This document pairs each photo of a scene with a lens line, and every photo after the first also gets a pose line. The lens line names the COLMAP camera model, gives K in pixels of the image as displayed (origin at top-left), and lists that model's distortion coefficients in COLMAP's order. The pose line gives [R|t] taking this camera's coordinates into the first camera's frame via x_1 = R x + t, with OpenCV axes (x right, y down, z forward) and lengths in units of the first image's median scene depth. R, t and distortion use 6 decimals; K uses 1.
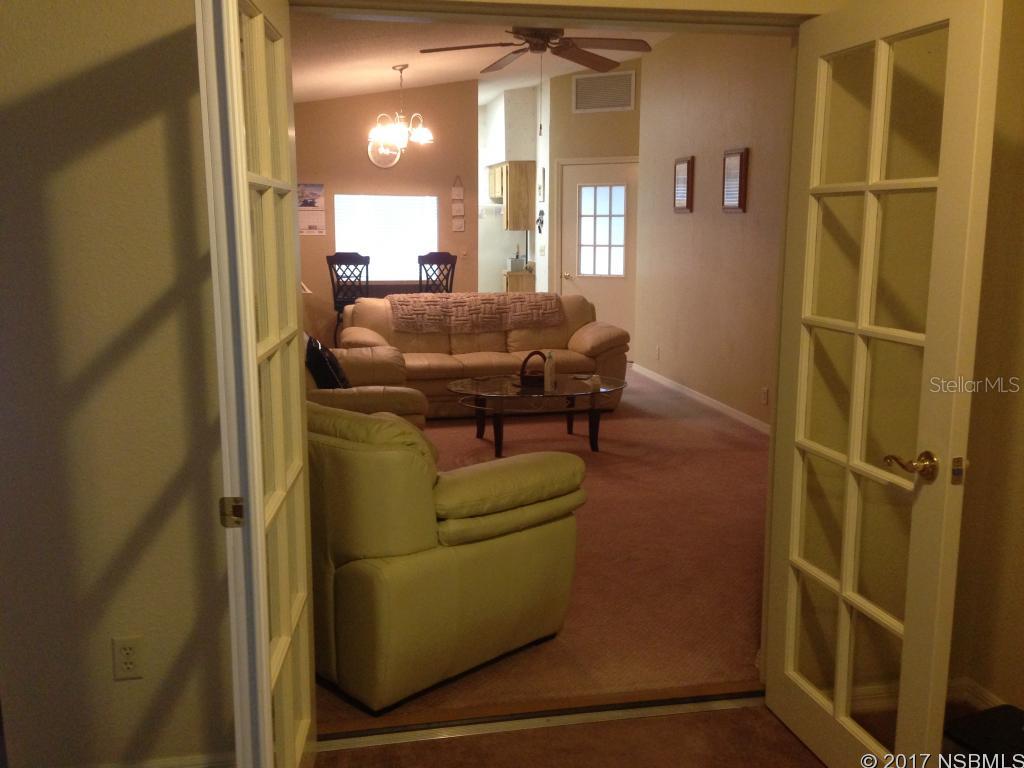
lens RADIAL K [[962.2, 0, 514.4], [0, 962.2, 406.6], [0, 0, 1]] dist [-0.007727, 0.000000]
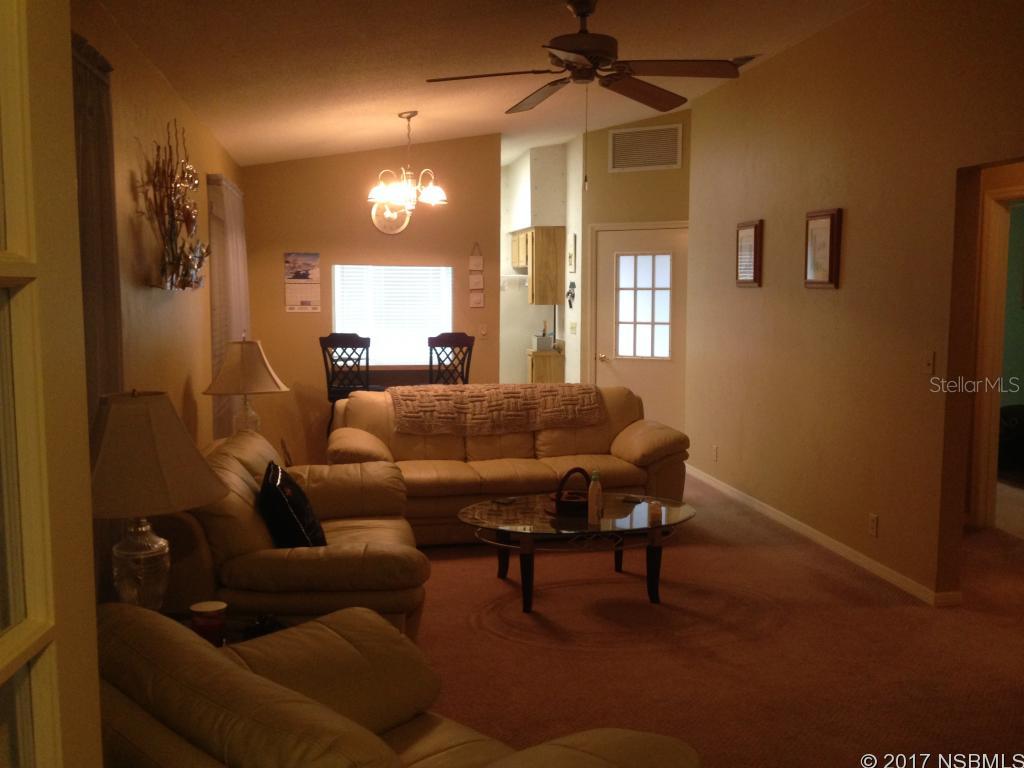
lens RADIAL K [[962.2, 0, 513.5], [0, 962.2, 386.4], [0, 0, 1]] dist [-0.007727, 0.000000]
pose [[0.999804, 0.002211, -0.019661, -0.009876], [-0.003932, 0.996118, -0.087943, -0.043070], [0.019390, 0.088003, 0.995931, 0.180071]]
